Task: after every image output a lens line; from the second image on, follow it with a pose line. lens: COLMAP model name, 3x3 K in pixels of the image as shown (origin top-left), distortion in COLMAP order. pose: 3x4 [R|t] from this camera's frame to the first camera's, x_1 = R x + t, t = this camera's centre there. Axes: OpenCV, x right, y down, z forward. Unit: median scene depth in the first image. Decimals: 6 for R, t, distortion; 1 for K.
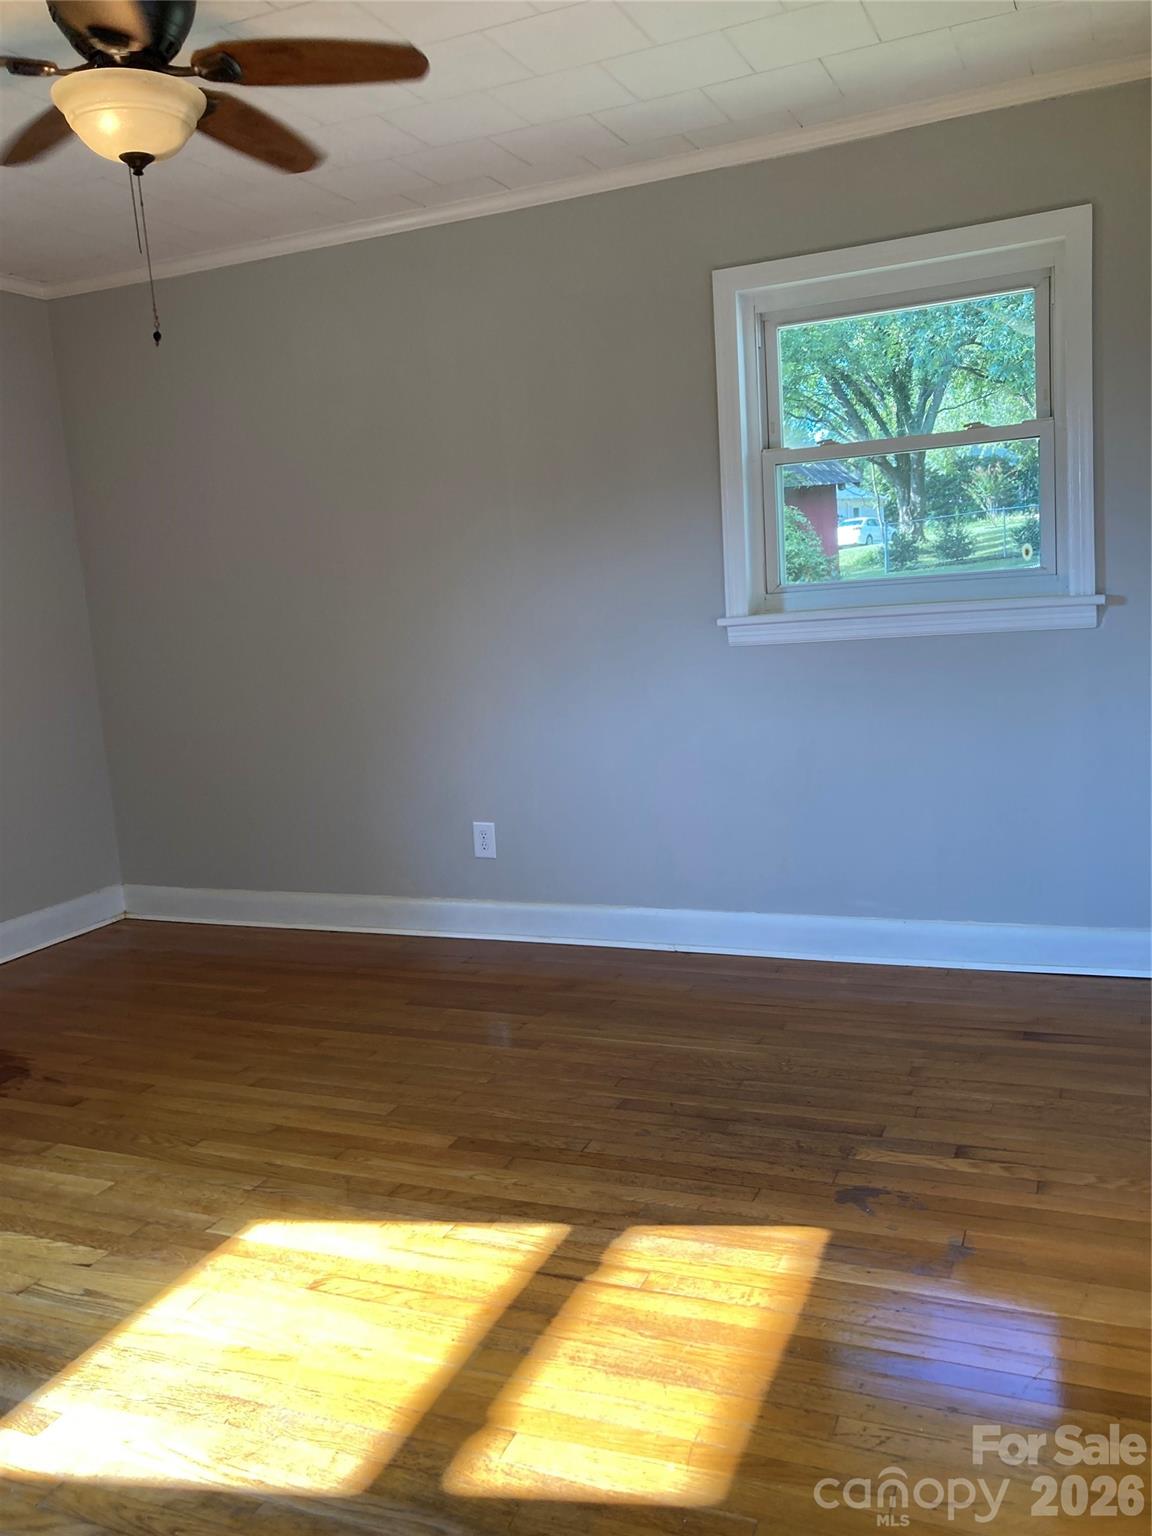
lens RADIAL K [[1255.7, 0, 590.5], [0, 1255.7, 767.1], [0, 0, 1]] dist [0.009049, -0.000324]
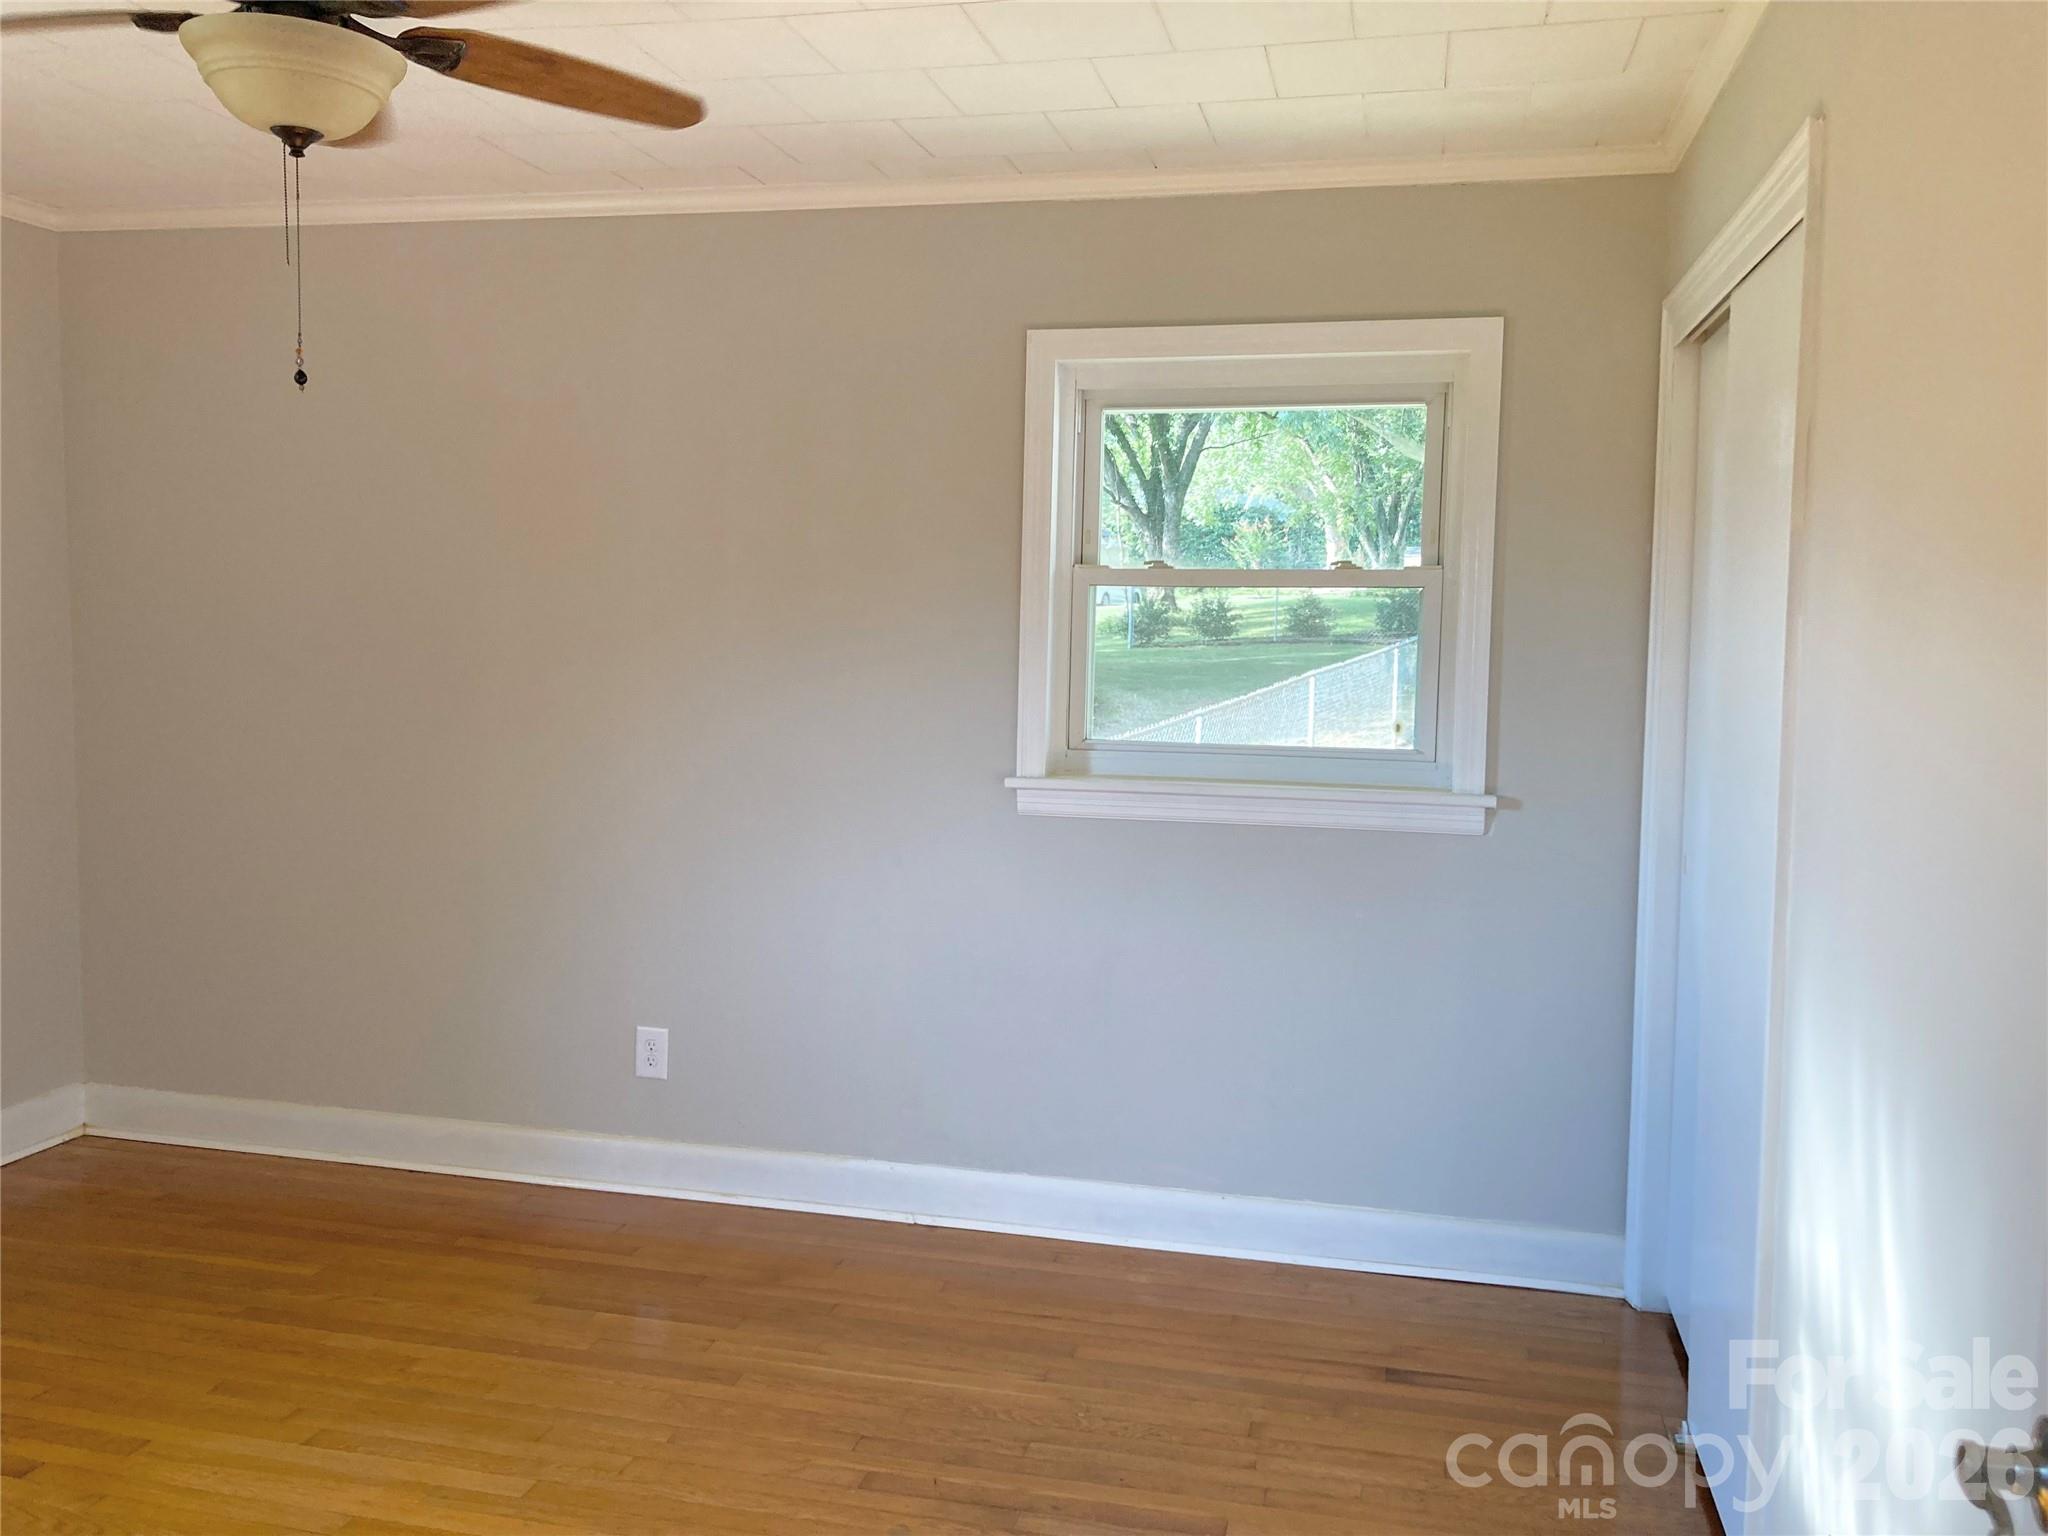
lens RADIAL K [[1662.7, 0, 1041.9], [0, 1662.7, 773.3], [0, 0, 1]] dist [0.045092, -0.046773]
pose [[0.980943, 0.073449, 0.179877, -0.076861], [-0.061275, 0.995497, -0.072329, -0.069655], [-0.184379, 0.059928, 0.981026, 0.022446]]
